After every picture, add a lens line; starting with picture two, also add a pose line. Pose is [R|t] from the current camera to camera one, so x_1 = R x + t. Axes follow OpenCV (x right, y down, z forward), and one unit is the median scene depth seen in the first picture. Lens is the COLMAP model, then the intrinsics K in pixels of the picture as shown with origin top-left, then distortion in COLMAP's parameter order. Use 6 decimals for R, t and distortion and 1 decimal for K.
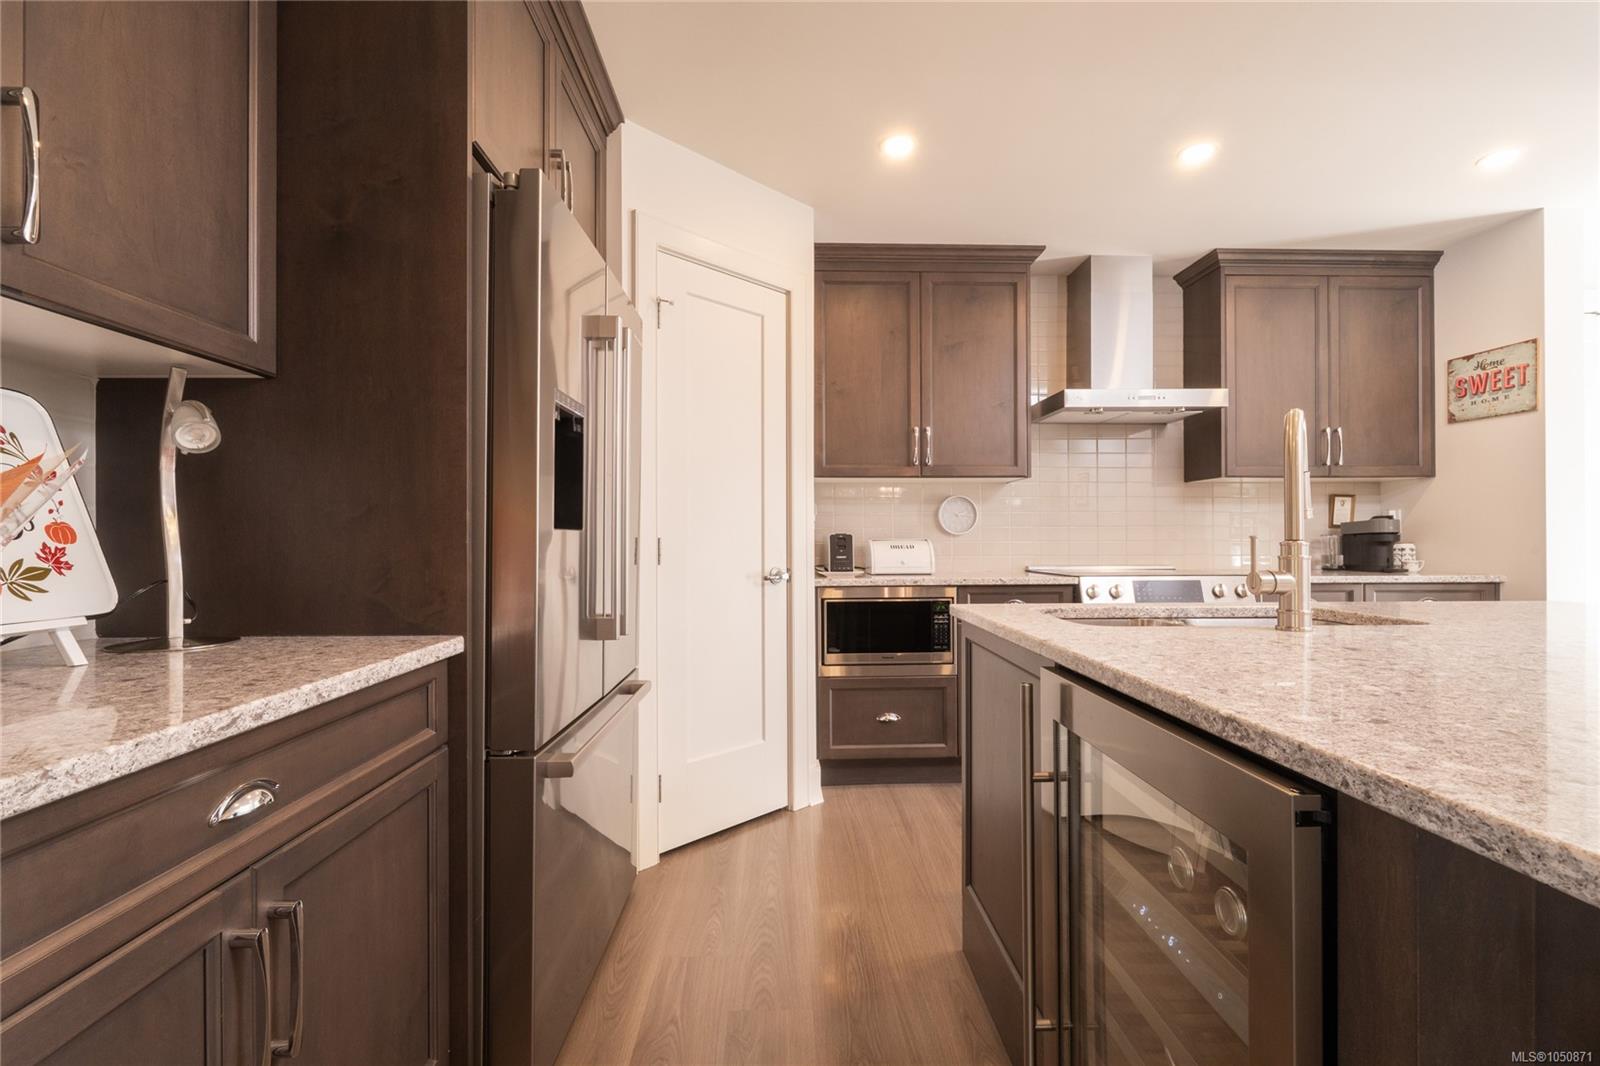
lens RADIAL K [[709.4, 0, 804.7], [0, 709.4, 536.2], [0, 0, 1]] dist [-0.000344, -0.000133]
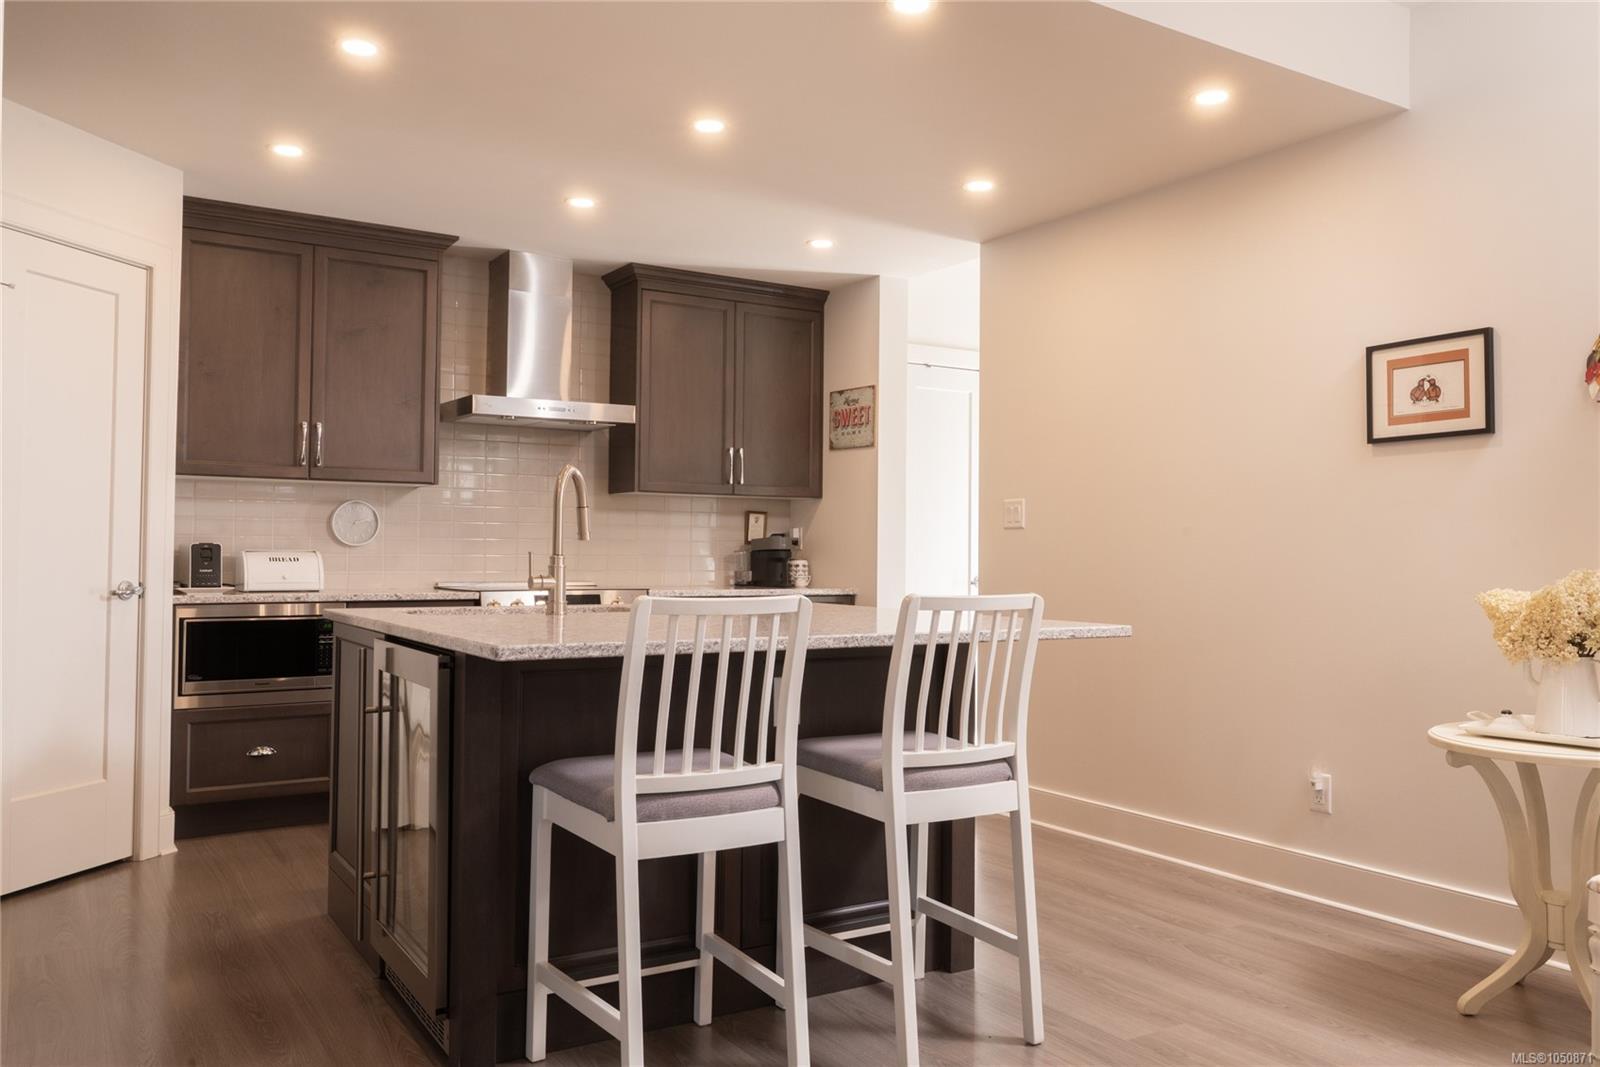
lens RADIAL K [[1219.9, 0, 814.2], [0, 1219.9, 517.6], [0, 0, 1]] dist [0.000935, 0.000908]
pose [[0.858735, 0.025784, 0.511770, -0.071589], [-0.013941, 0.999539, -0.026967, -0.004706], [-0.512230, 0.016023, 0.858699, -0.625432]]
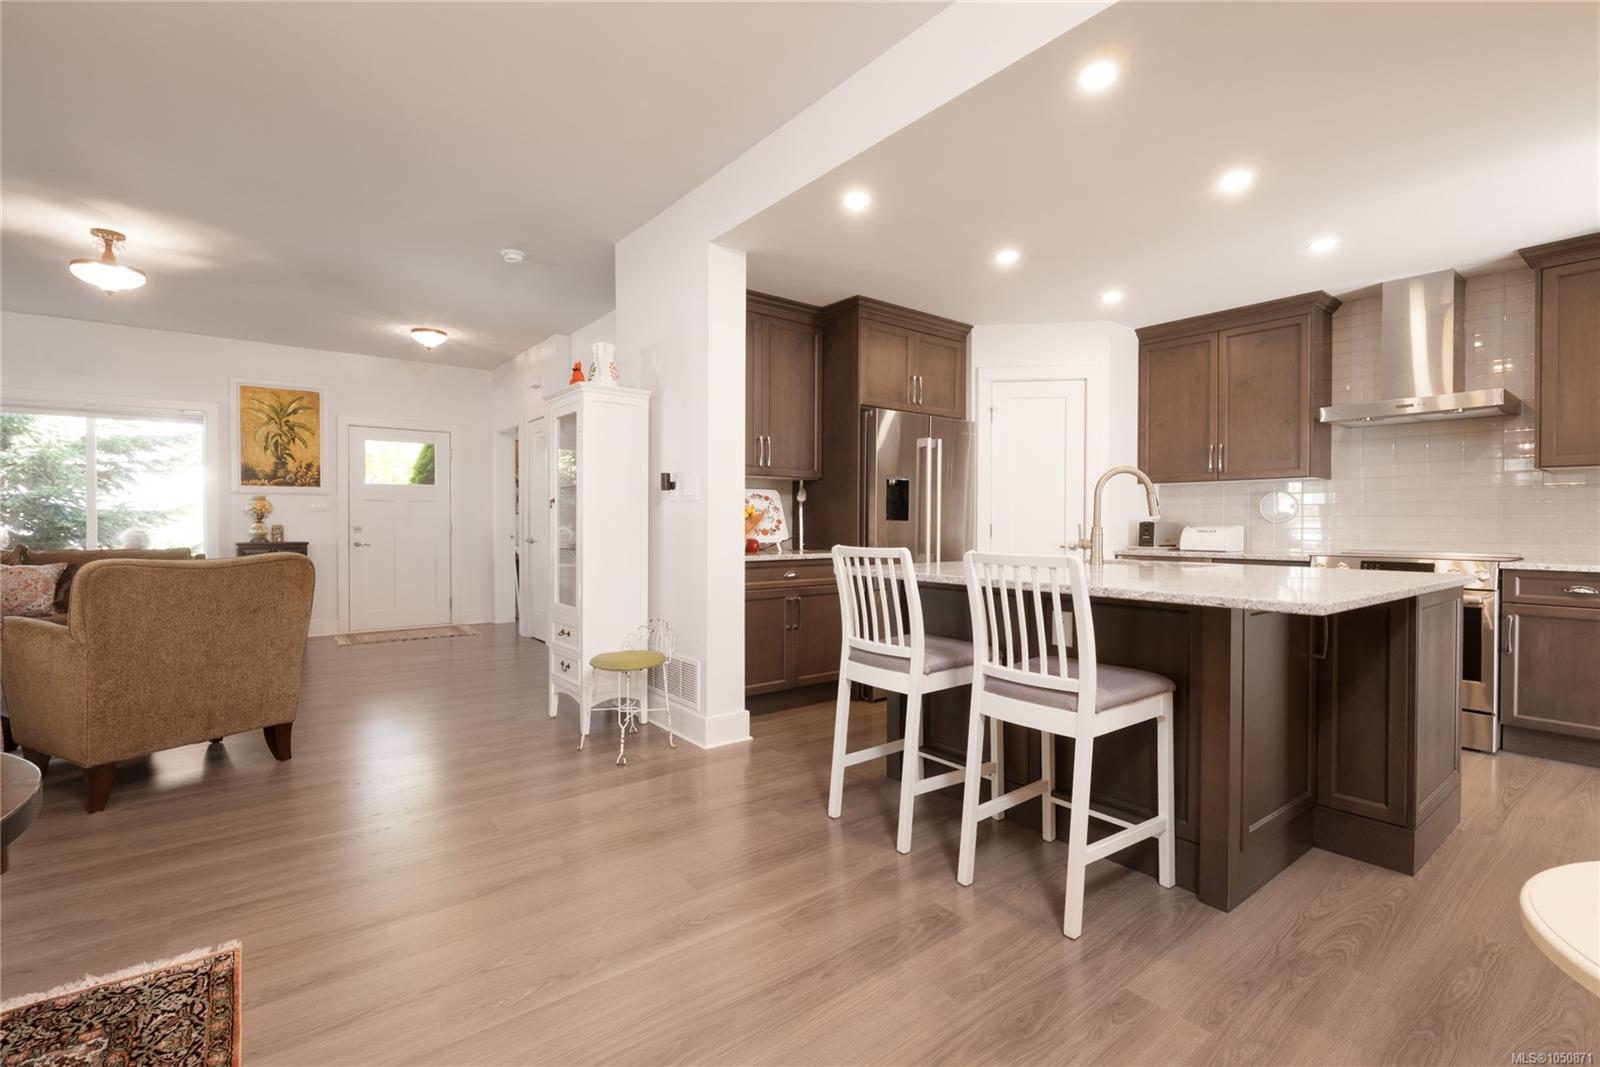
lens RADIAL K [[727.2, 0, 806.1], [0, 727.2, 525.2], [0, 0, 1]] dist [-0.001214, -0.000281]
pose [[0.601725, 0.008114, -0.798662, 0.841181], [-0.003111, 0.999965, 0.007815, -0.005854], [0.798697, -0.002218, 0.601729, -0.502381]]
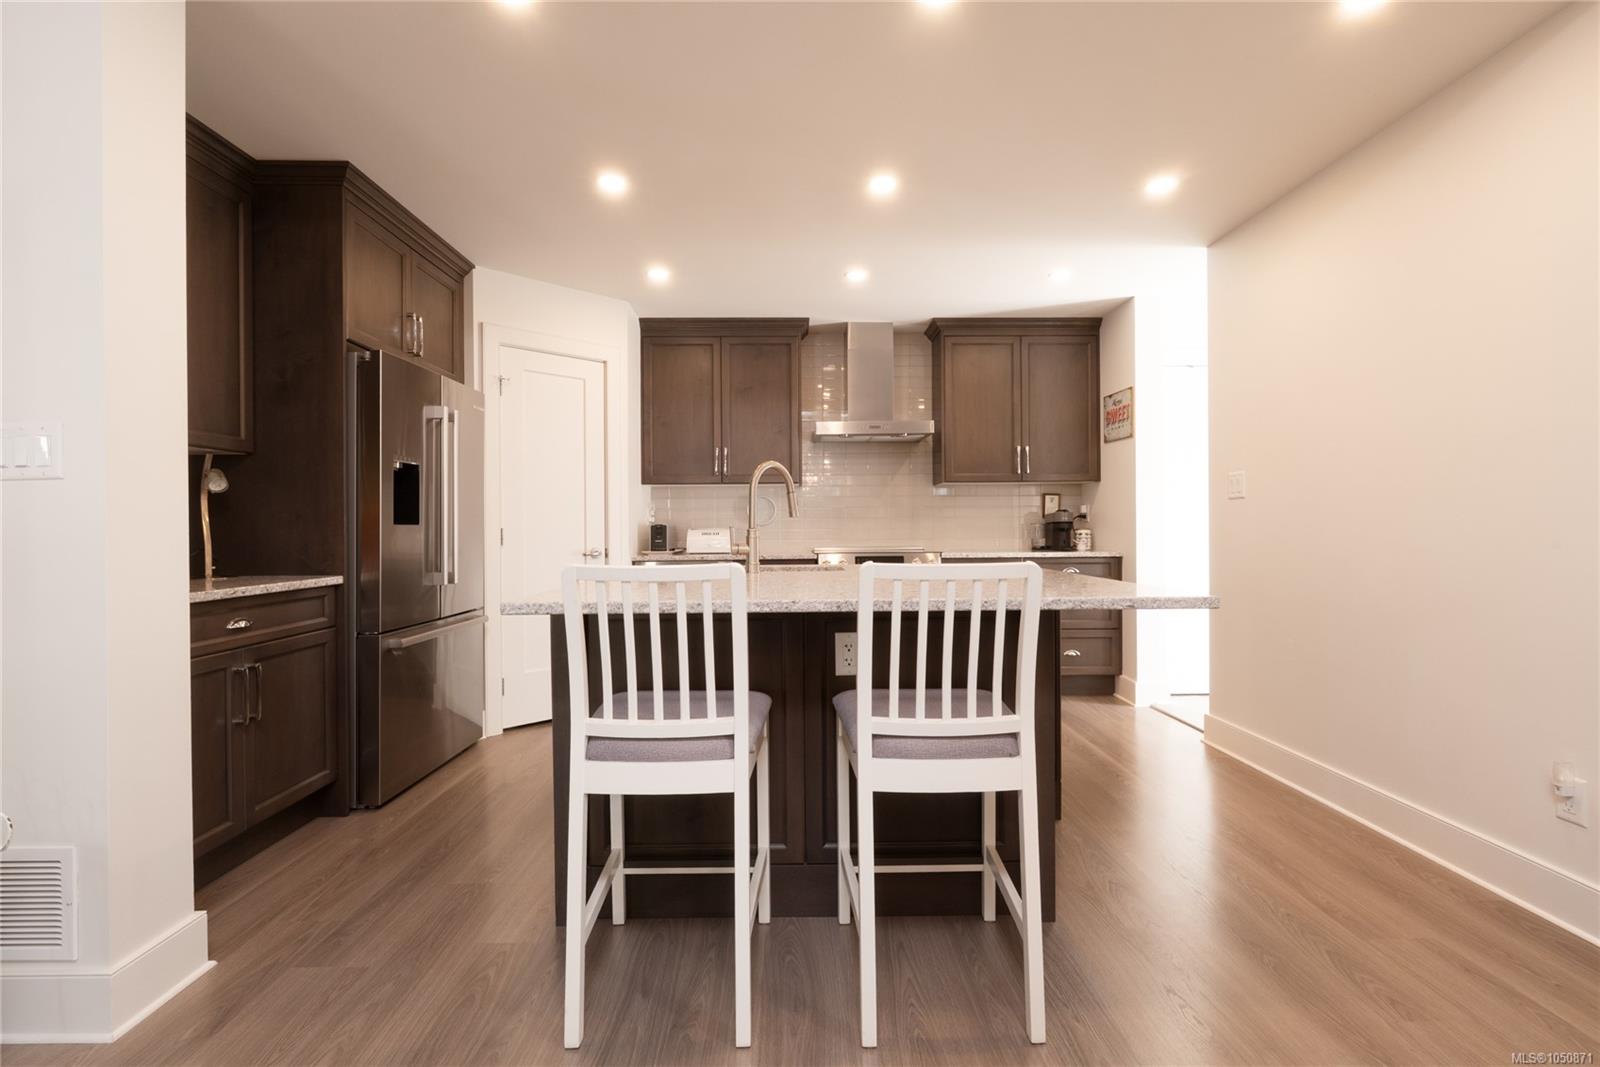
lens RADIAL K [[727.2, 0, 806.1], [0, 727.2, 525.2], [0, 0, 1]] dist [-0.001214, -0.000281]
pose [[0.999942, -0.004265, -0.009922, 0.357771], [0.004272, 0.999991, 0.000661, -0.001823], [0.009919, -0.000704, 0.999951, -0.446120]]
